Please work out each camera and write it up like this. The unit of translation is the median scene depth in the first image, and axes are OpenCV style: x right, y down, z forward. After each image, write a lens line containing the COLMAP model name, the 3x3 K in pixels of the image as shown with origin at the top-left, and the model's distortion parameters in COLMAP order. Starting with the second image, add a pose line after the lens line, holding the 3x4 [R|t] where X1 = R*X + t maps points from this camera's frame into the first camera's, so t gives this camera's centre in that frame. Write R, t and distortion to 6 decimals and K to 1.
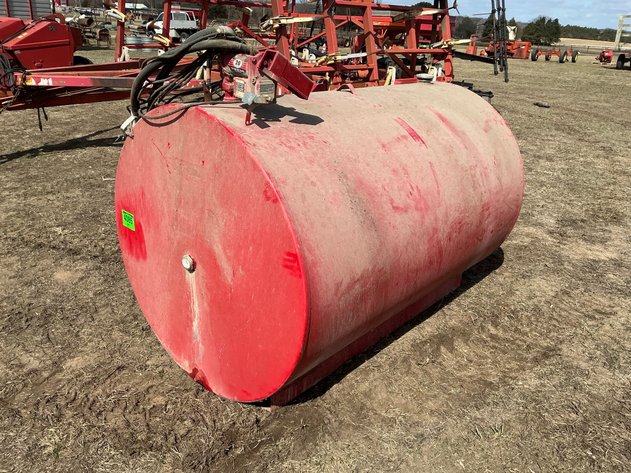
lens RADIAL K [[536.3, 0, 313.7], [0, 536.3, 235.7], [0, 0, 1]] dist [0.028240, -0.036427]
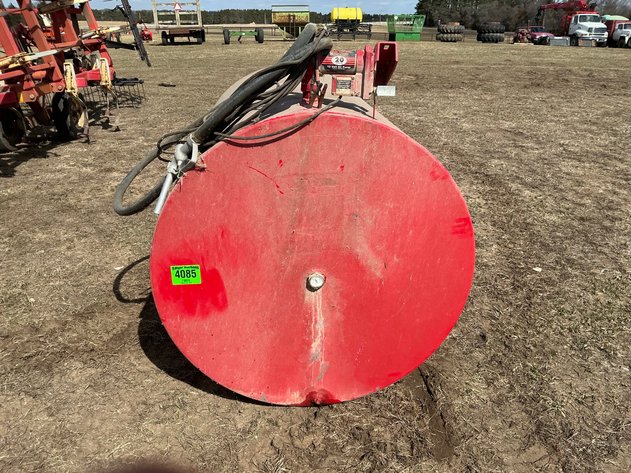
lens RADIAL K [[536.3, 0, 313.9], [0, 536.3, 235.9], [0, 0, 1]] dist [0.028240, -0.036427]
pose [[0.671201, -0.331990, 0.662776, -0.858720], [0.313453, 0.937346, 0.152087, -0.171851], [-0.671742, 0.105669, 0.733210, 0.323961]]
